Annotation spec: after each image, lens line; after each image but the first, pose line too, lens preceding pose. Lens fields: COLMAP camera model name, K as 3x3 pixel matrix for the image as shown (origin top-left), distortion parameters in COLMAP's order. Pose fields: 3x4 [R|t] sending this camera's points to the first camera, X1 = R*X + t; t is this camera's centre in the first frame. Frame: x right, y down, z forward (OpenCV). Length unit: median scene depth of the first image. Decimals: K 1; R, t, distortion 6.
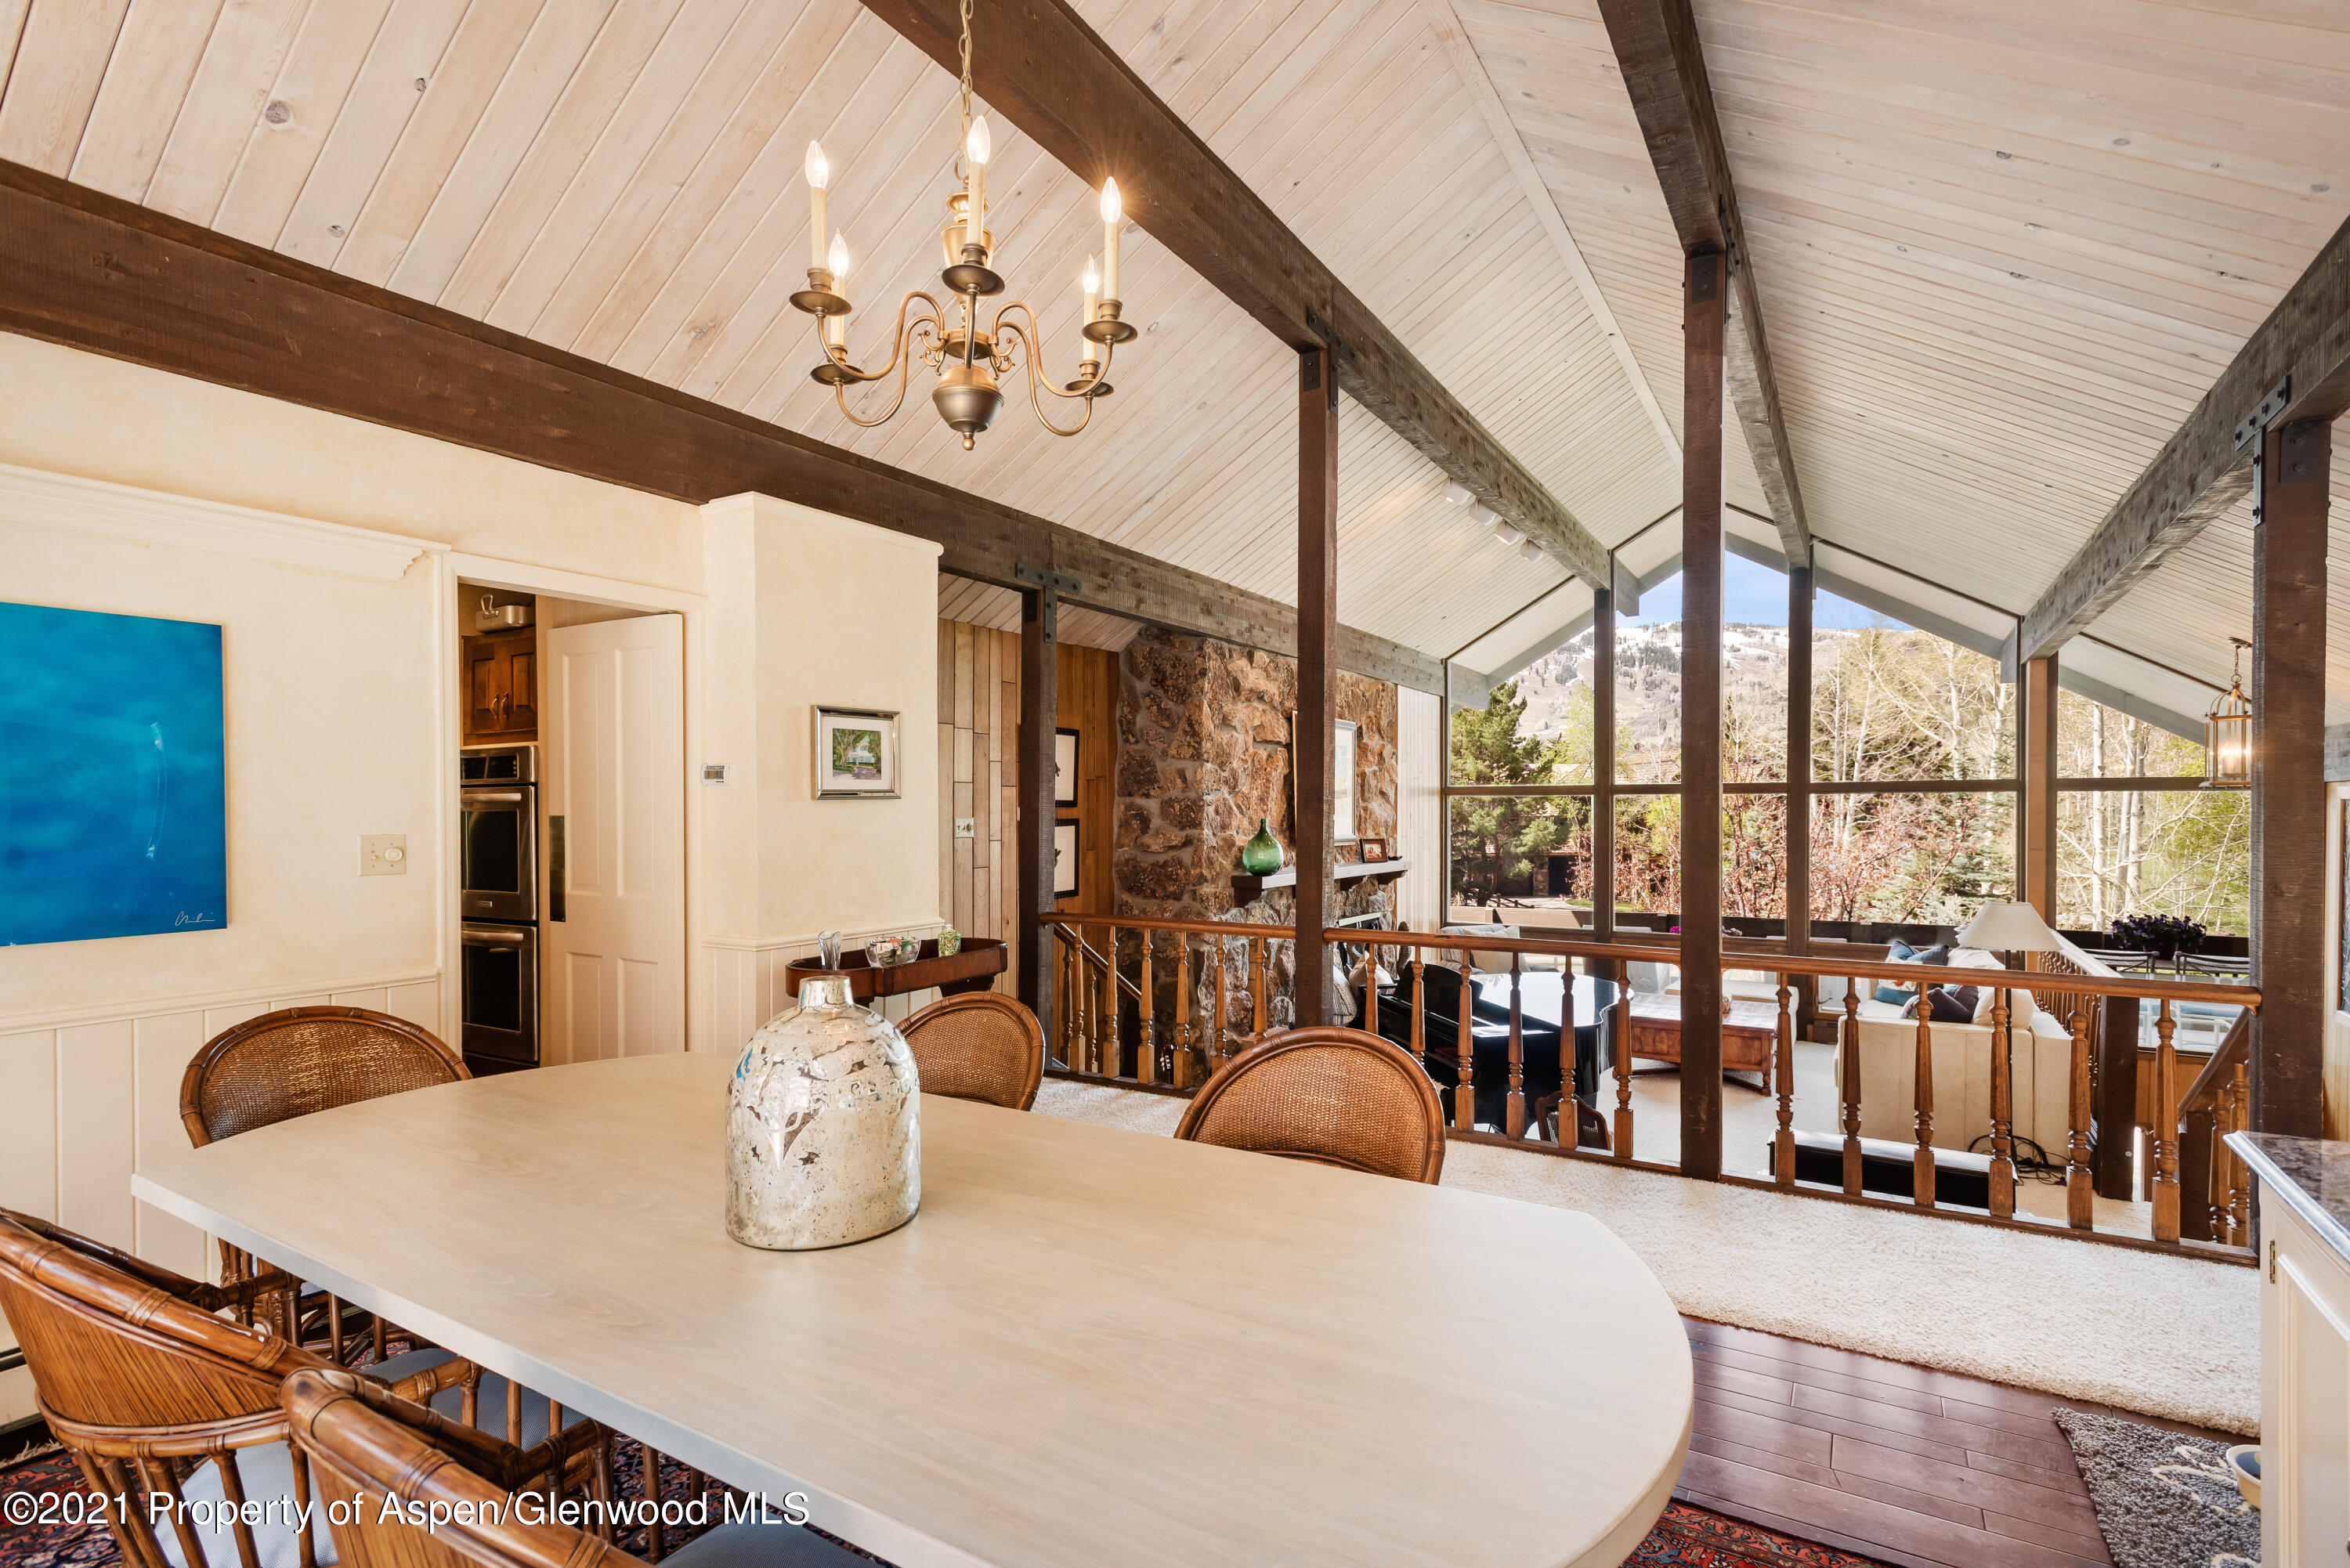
lens RADIAL K [[1117.2, 0, 1172.5], [0, 1117.2, 818.1], [0, 0, 1]] dist [0.002534, -0.000023]
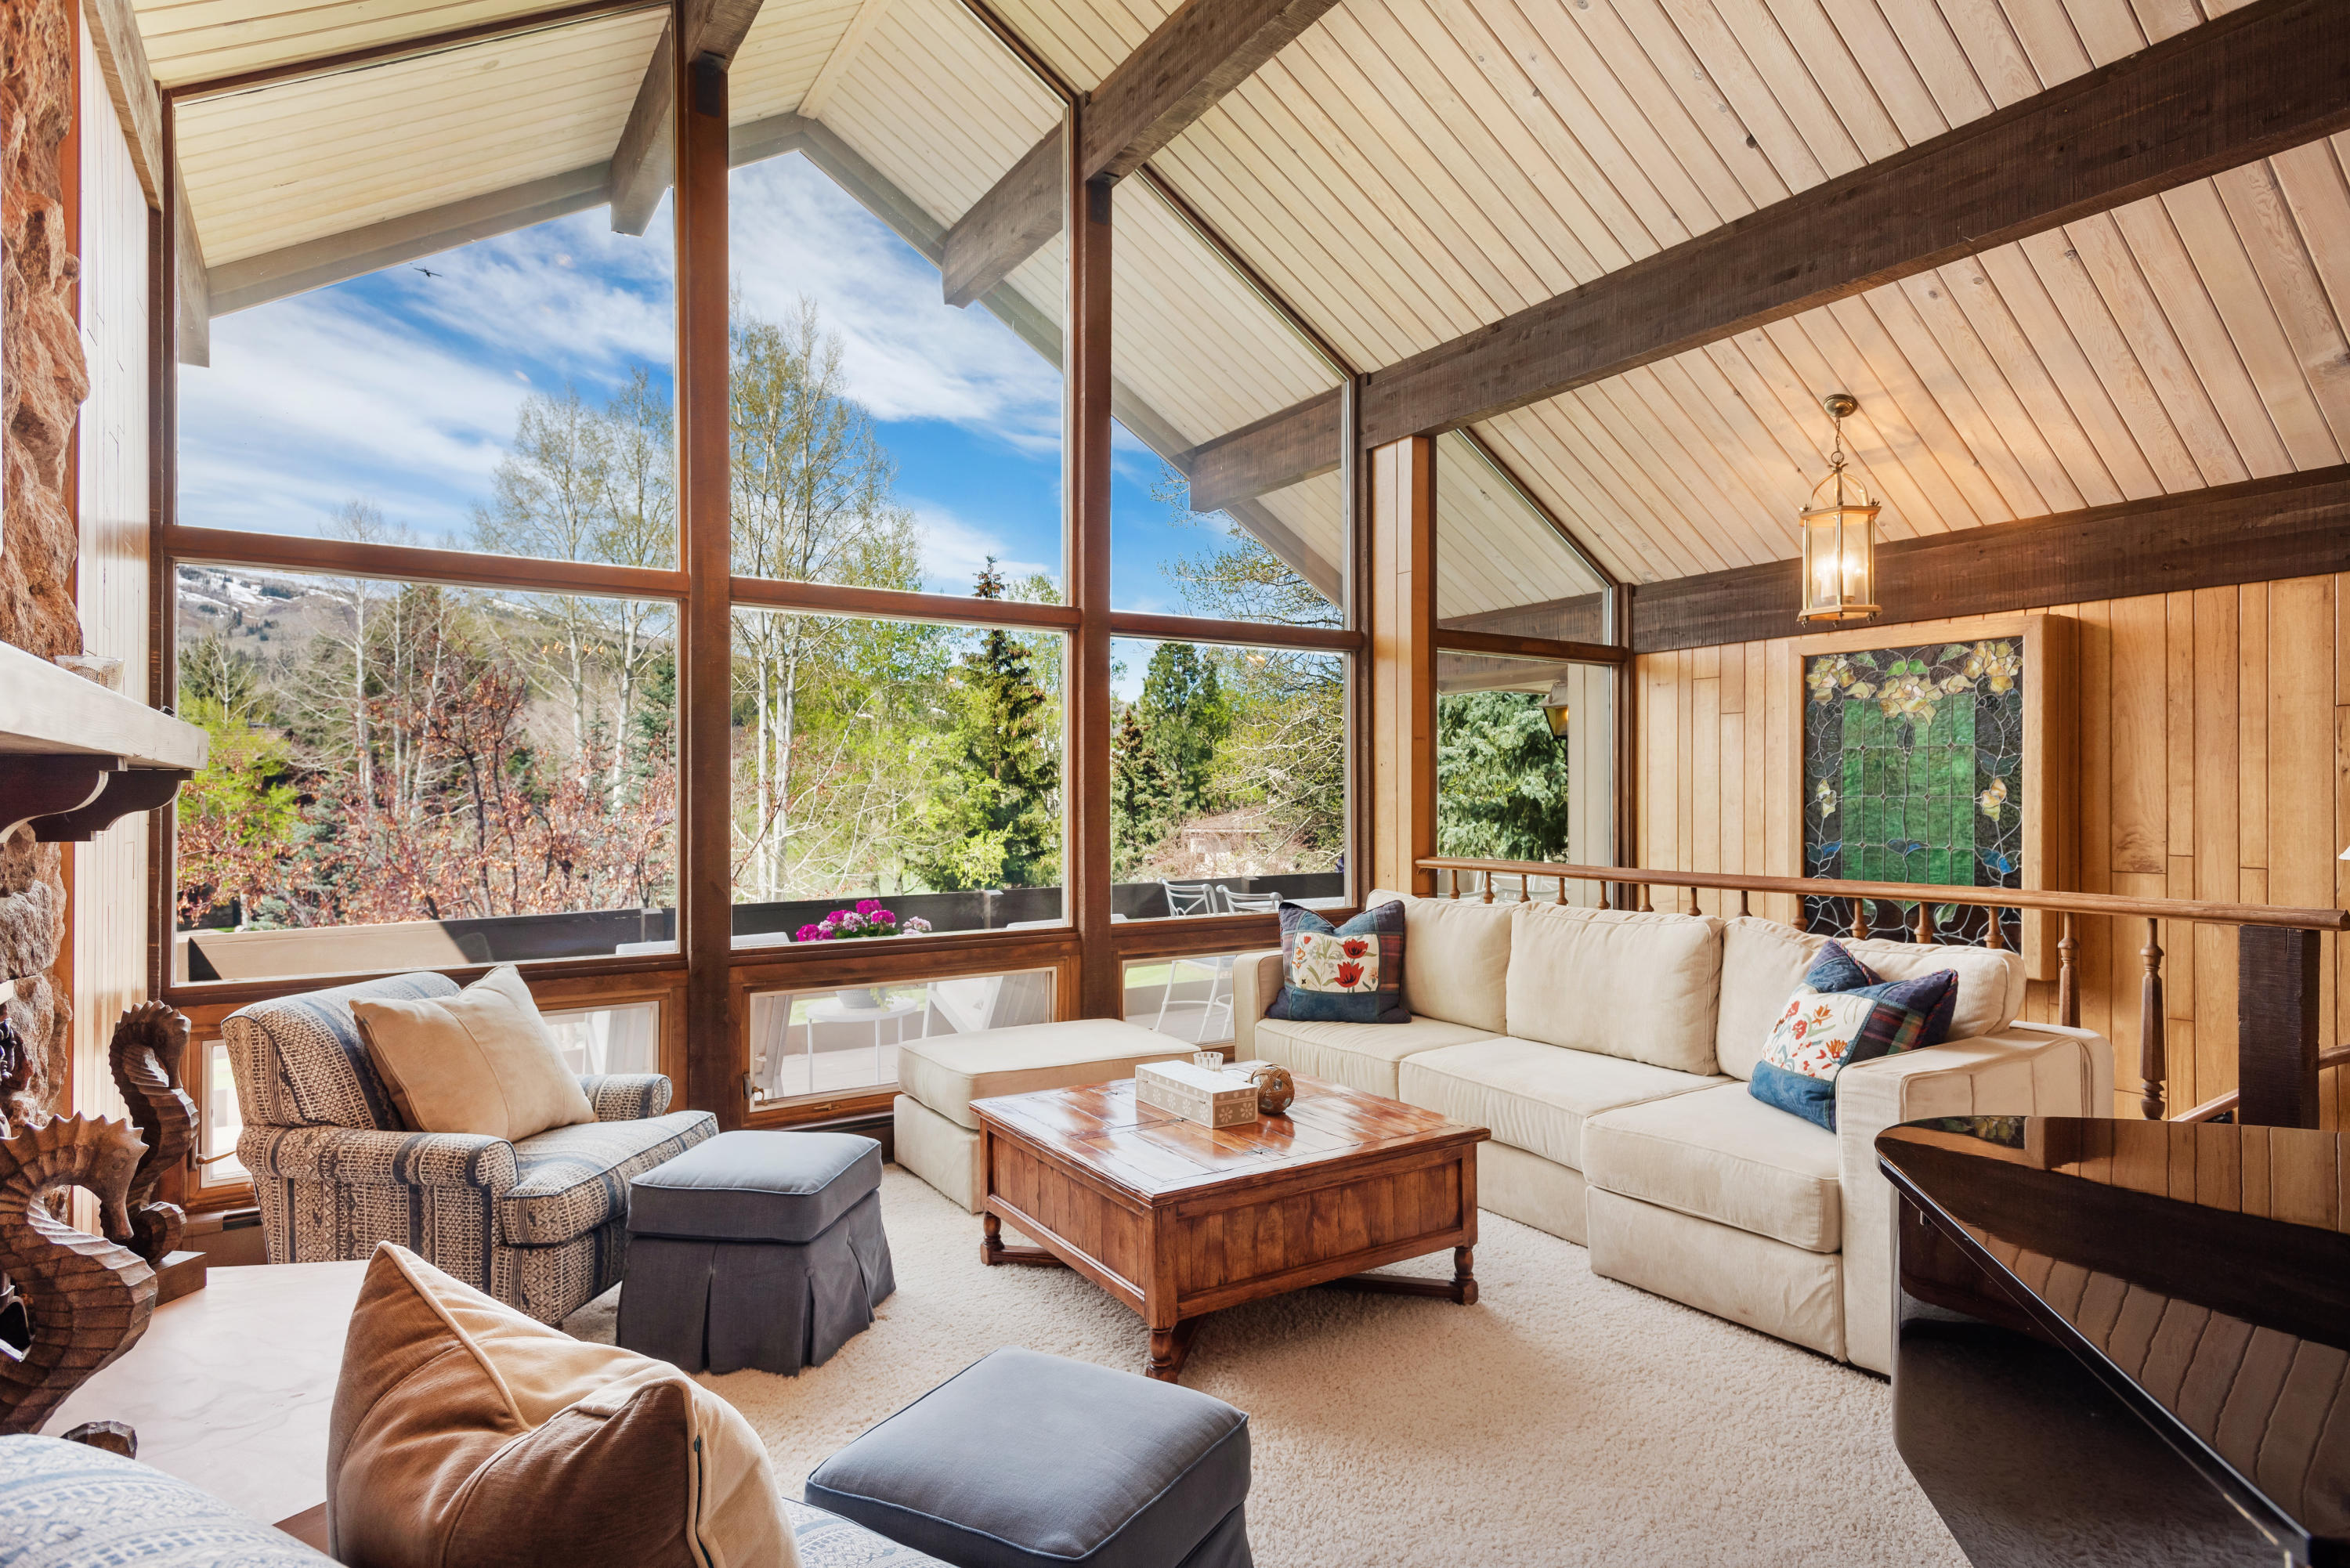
lens RADIAL K [[1276.5, 0, 1200.5], [0, 1276.5, 784.6], [0, 0, 1]] dist [0.034431, -0.017451]
pose [[0.417577, 0.008068, 0.908606, 0.048012], [0.012119, 0.999822, -0.014448, 0.048043], [-0.908561, 0.017044, 0.417405, 0.619865]]
